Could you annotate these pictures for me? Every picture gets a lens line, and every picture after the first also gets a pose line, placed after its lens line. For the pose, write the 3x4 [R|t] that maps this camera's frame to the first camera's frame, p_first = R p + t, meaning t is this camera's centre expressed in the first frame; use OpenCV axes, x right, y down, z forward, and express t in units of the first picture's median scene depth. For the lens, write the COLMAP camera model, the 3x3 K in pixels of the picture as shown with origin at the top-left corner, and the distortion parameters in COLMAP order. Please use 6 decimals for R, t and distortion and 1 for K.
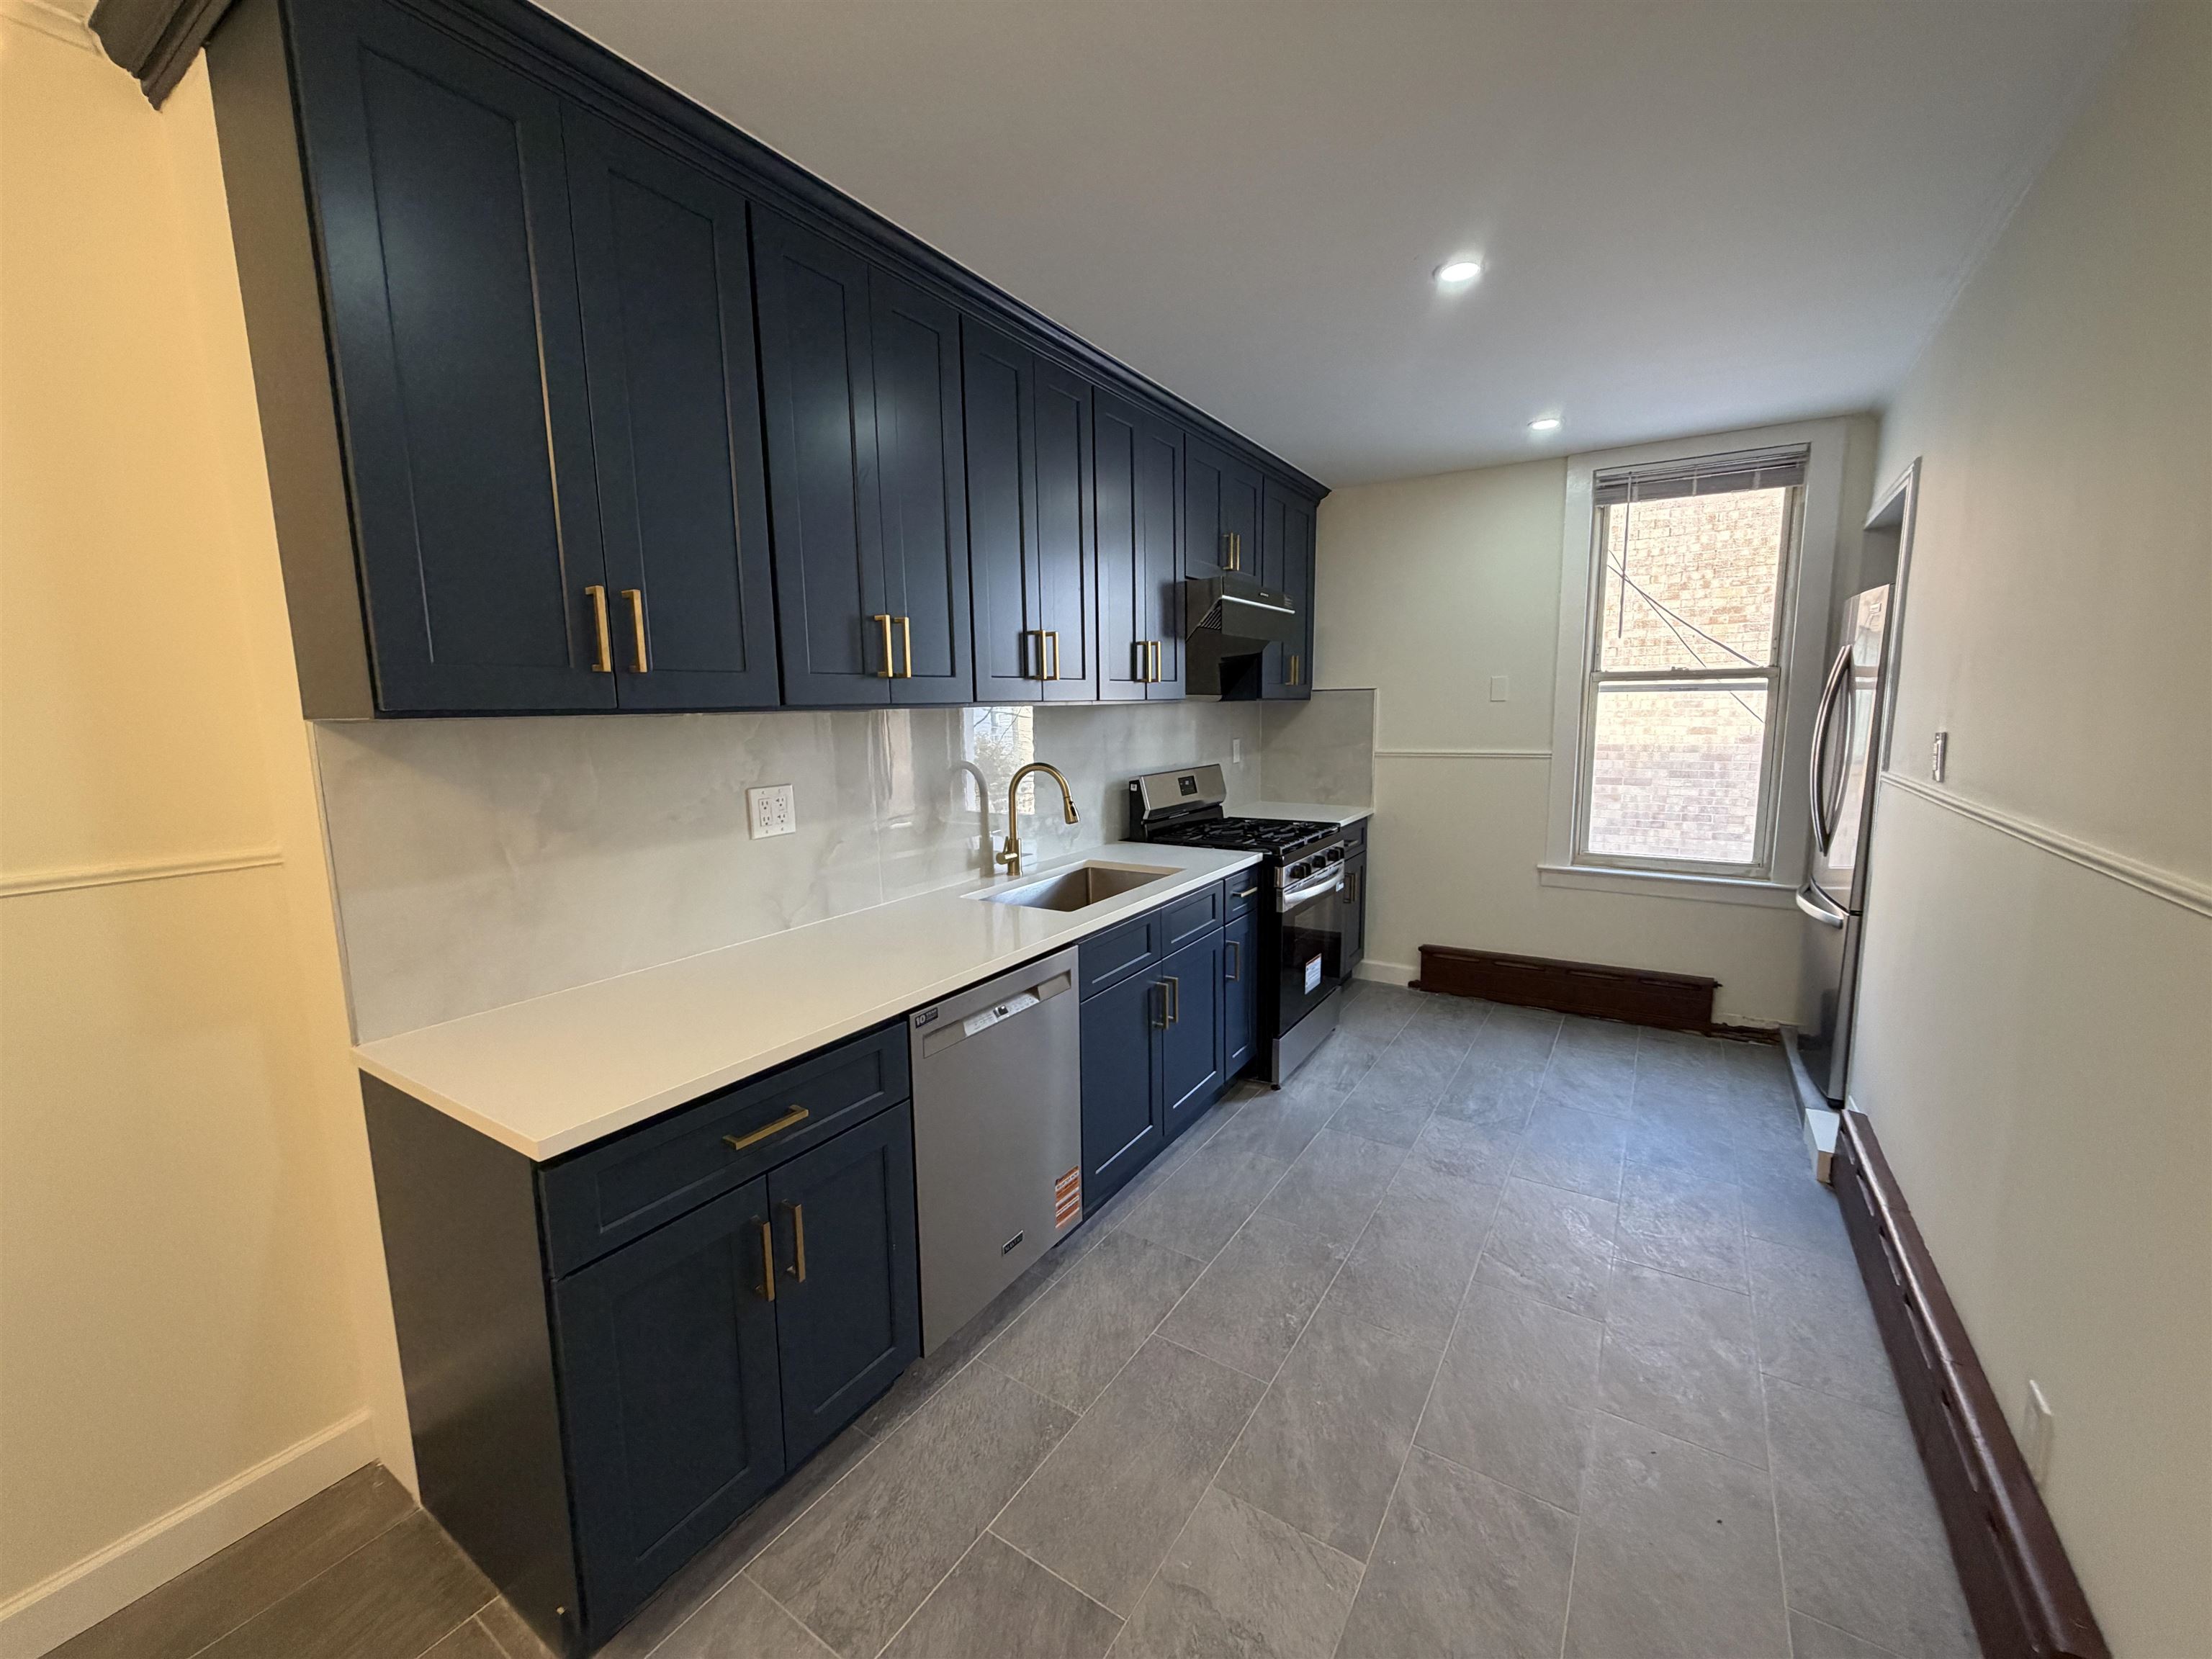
lens RADIAL K [[879.4, 0, 1099.2], [0, 879.4, 833.8], [0, 0, 1]] dist [-0.000492, 0.000406]
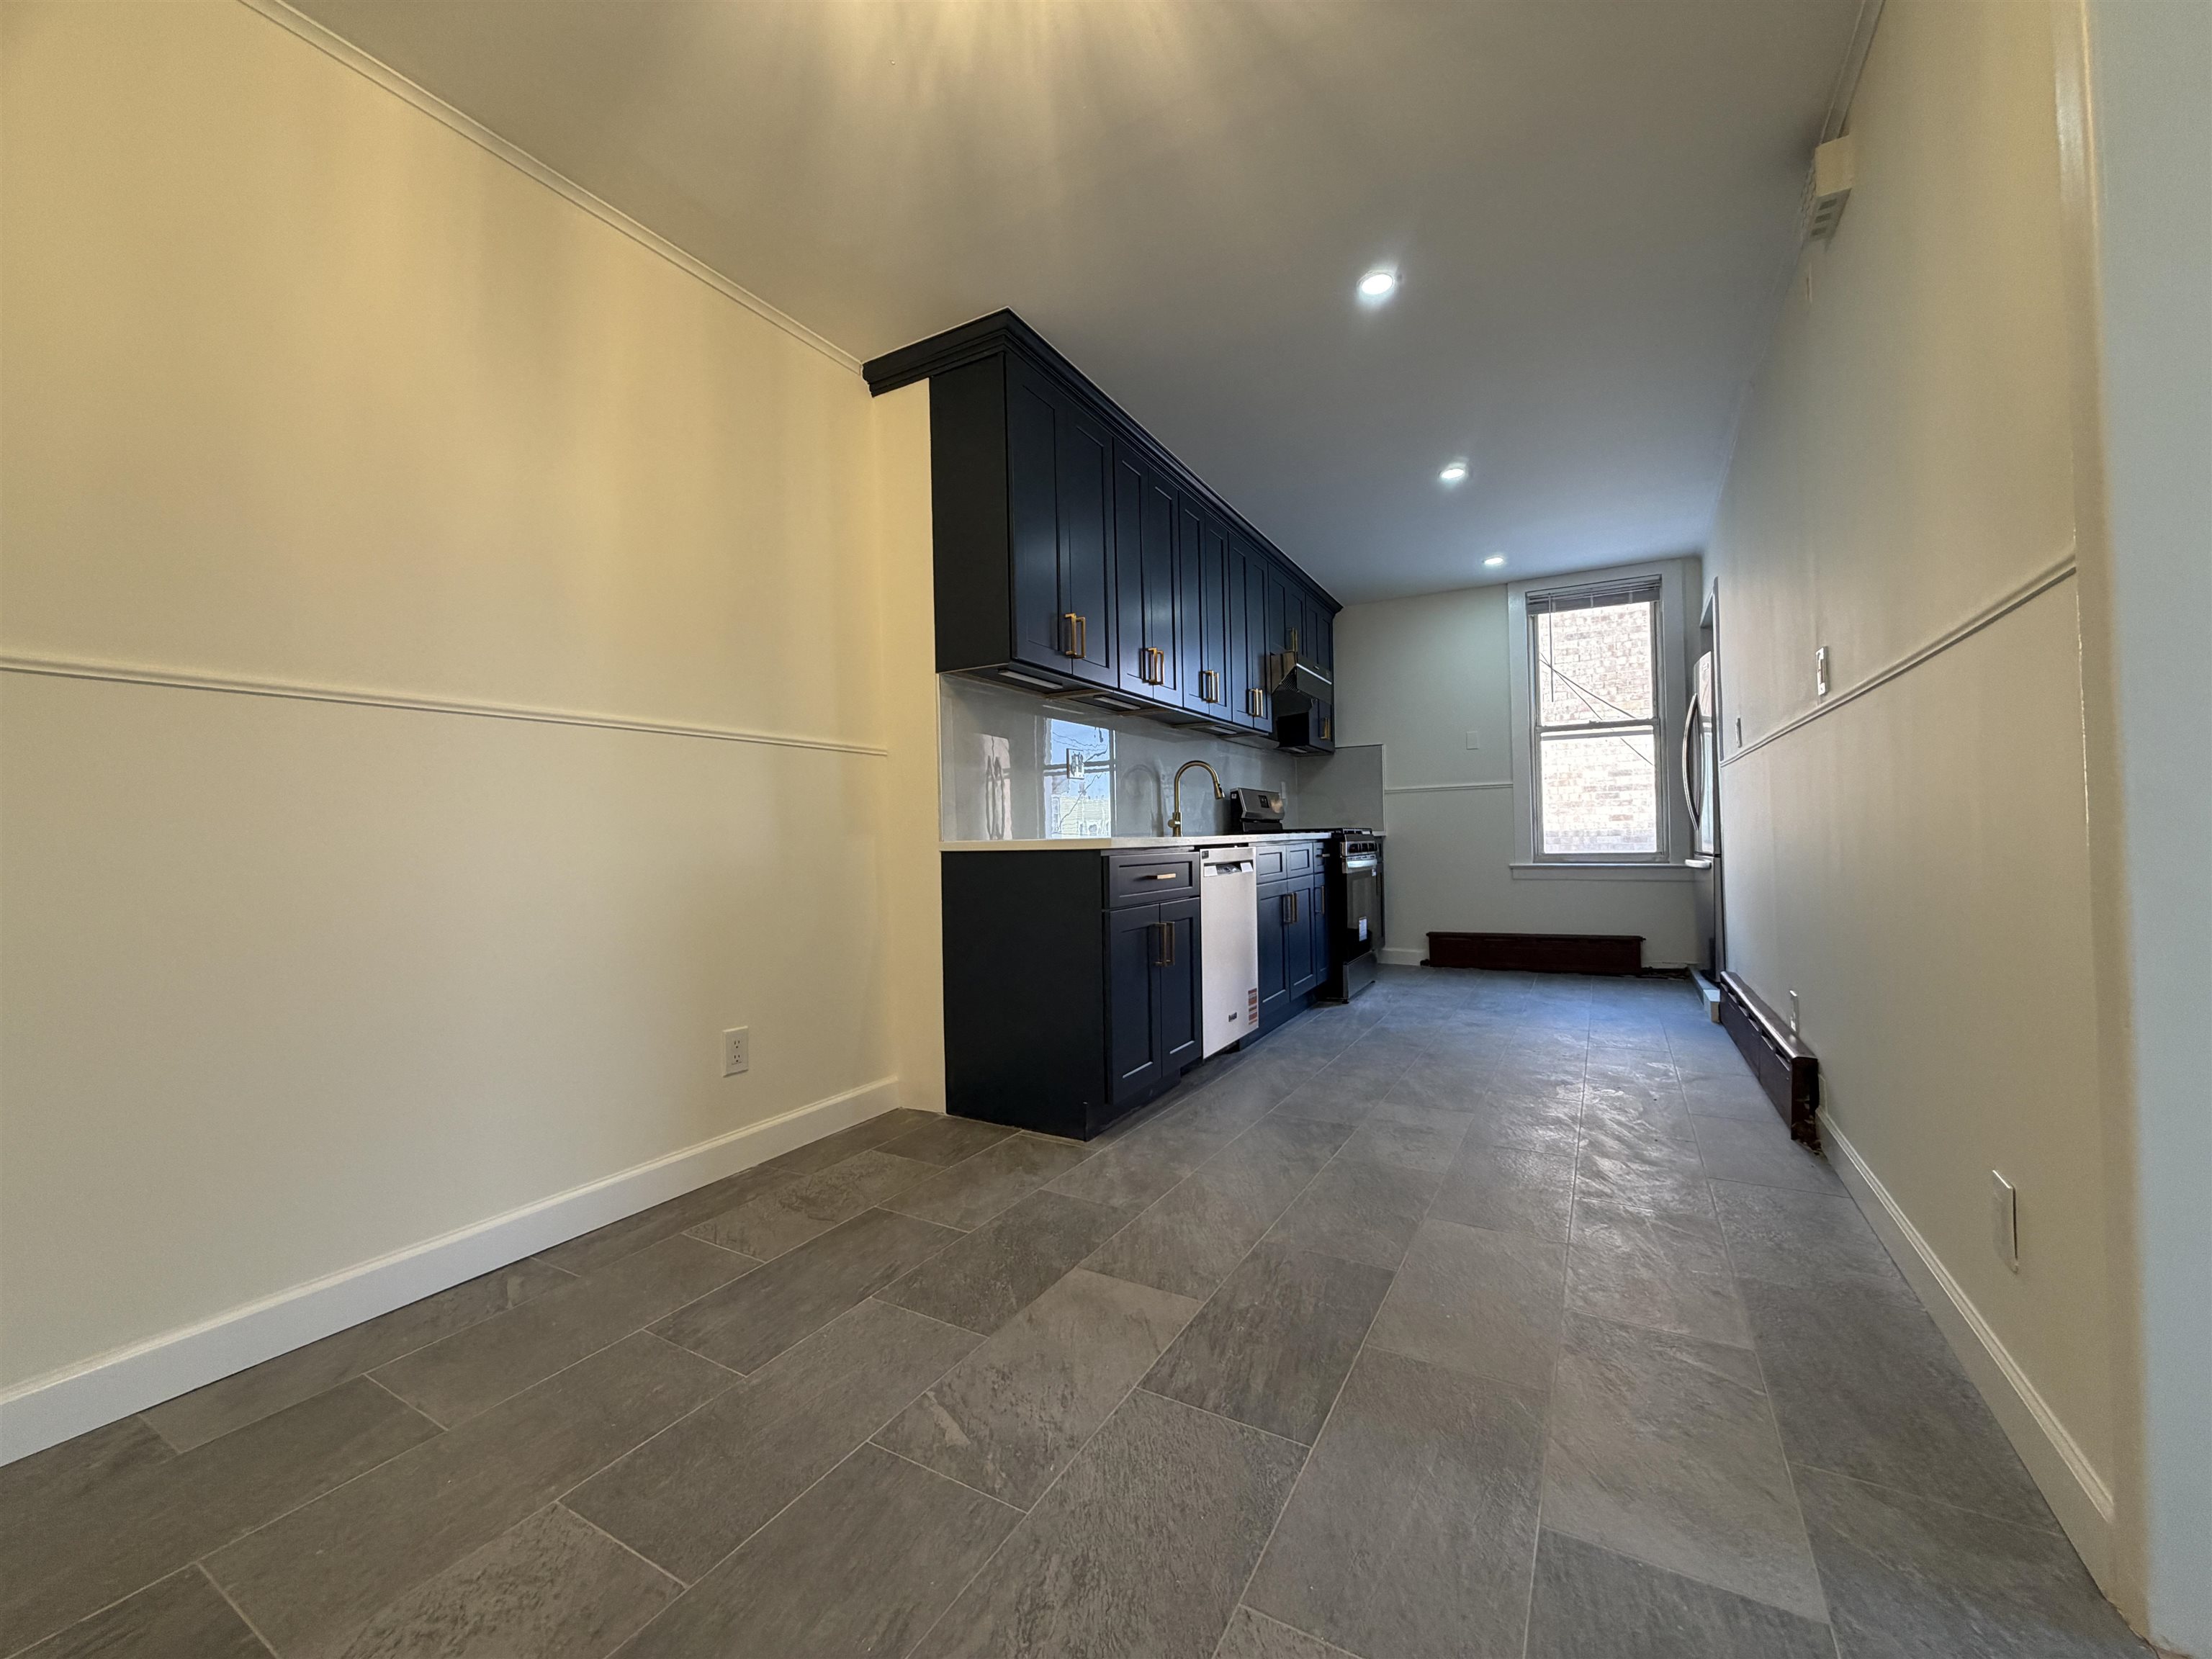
lens RADIAL K [[879.4, 0, 1099.7], [0, 879.4, 834.8], [0, 0, 1]] dist [-0.000492, 0.000406]
pose [[0.998323, -0.004221, 0.057727, -0.280895], [0.012961, 0.988315, -0.151876, 0.240284], [-0.056411, 0.152369, 0.986712, -0.419125]]
